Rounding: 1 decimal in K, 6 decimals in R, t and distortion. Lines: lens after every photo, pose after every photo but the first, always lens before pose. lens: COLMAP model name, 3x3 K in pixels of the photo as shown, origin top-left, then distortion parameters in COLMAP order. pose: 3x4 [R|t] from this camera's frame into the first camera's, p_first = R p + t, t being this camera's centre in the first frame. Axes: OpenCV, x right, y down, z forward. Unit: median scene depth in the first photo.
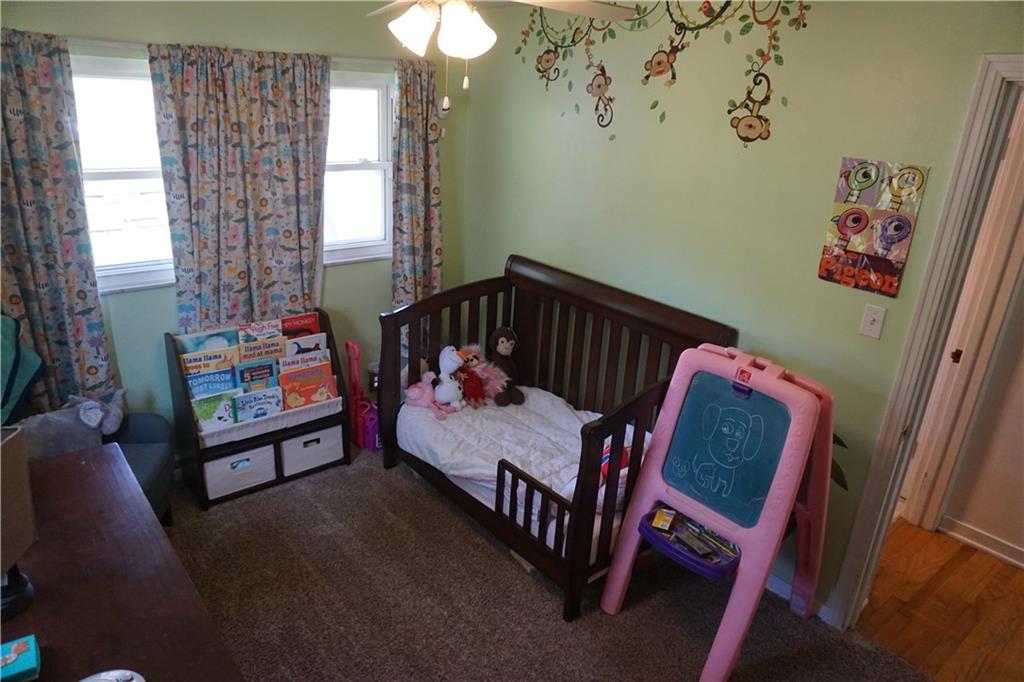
lens RADIAL K [[681.8, 0, 512.0], [0, 681.8, 341.0], [0, 0, 1]] dist [-0.059868, 0.044733]
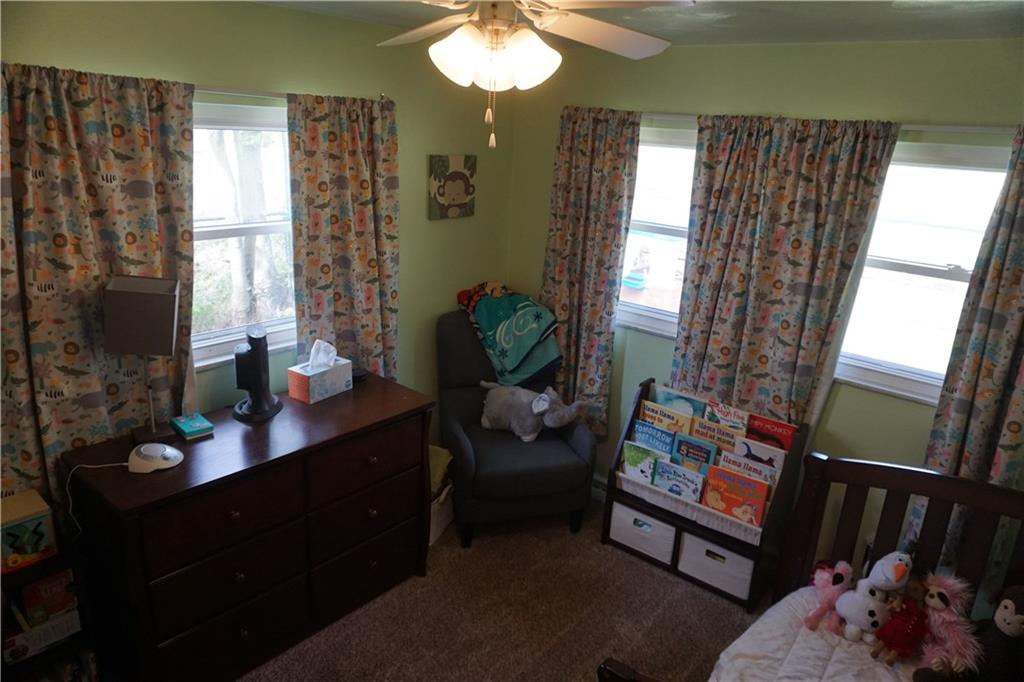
lens RADIAL K [[681.8, 0, 512.0], [0, 681.8, 341.0], [0, 0, 1]] dist [-0.059868, 0.044733]
pose [[0.179226, 0.240706, -0.953907, 0.442380], [-0.391560, 0.906954, 0.155289, -0.140310], [0.902529, 0.345680, 0.256801, 0.484722]]
